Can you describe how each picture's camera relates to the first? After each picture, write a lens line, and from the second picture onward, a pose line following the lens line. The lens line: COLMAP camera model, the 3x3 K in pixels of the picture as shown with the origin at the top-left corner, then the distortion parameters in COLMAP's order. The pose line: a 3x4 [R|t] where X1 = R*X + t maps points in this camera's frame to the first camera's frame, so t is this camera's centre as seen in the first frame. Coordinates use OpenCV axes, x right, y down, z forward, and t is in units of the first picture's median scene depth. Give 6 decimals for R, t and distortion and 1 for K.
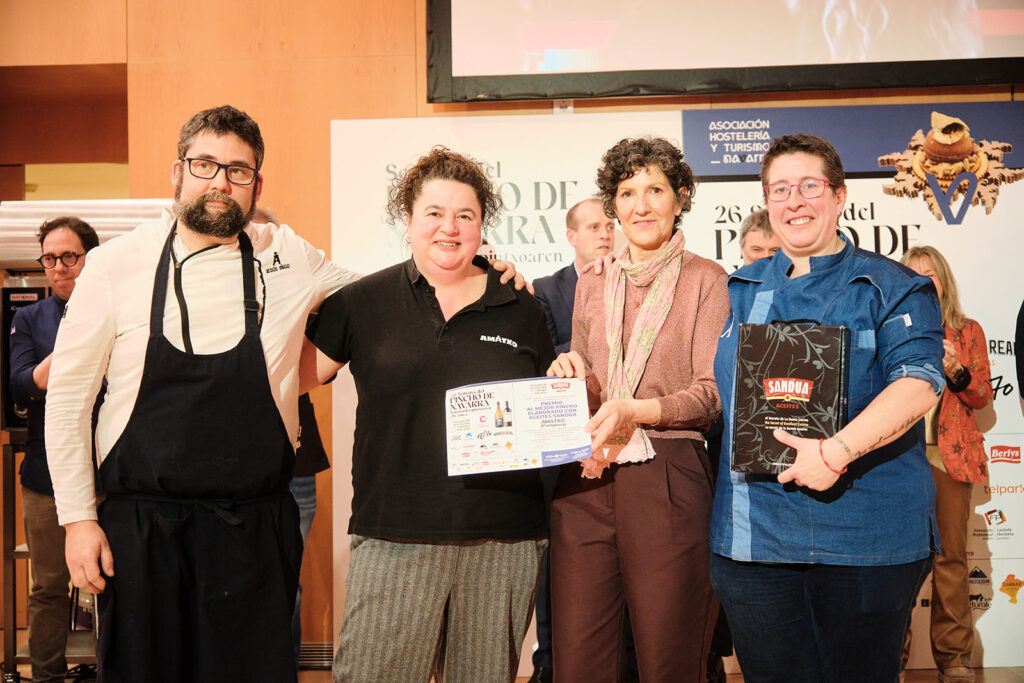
lens RADIAL K [[1507.3, 0, 540.3], [0, 1507.3, 357.0], [0, 0, 1]] dist [0.001214, 0.000000]
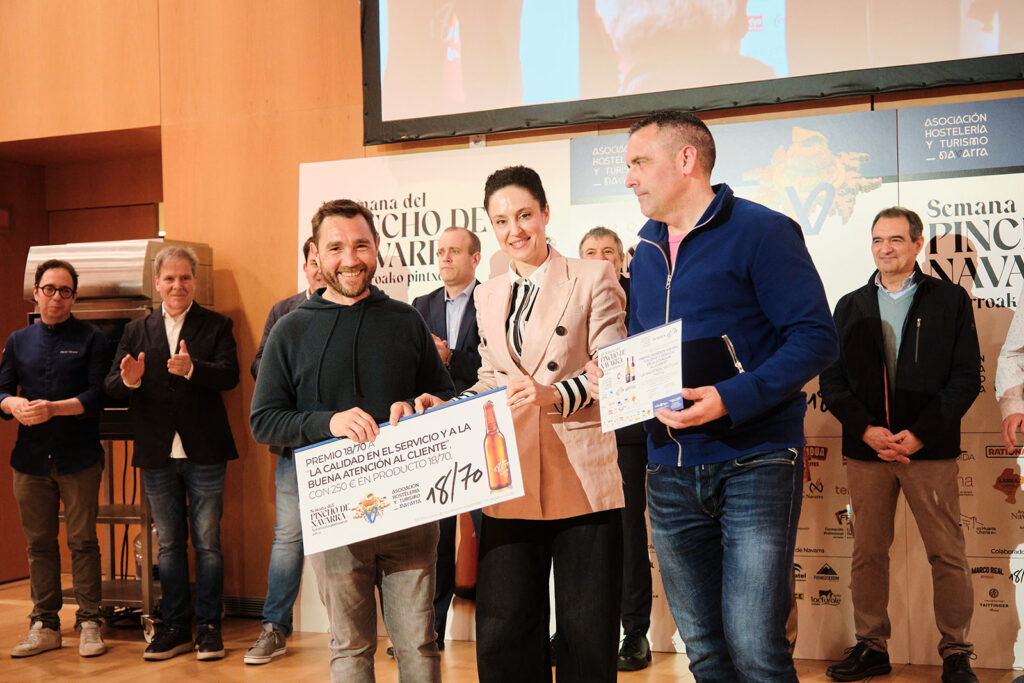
lens RADIAL K [[1421.6, 0, 546.7], [0, 1421.6, 389.9], [0, 0, 1]] dist [-0.004617, 0.000000]
pose [[0.933056, 0.005161, -0.359694, 0.455548], [0.007894, 0.999363, 0.034816, -0.016689], [0.359645, -0.035324, 0.932421, 0.018715]]
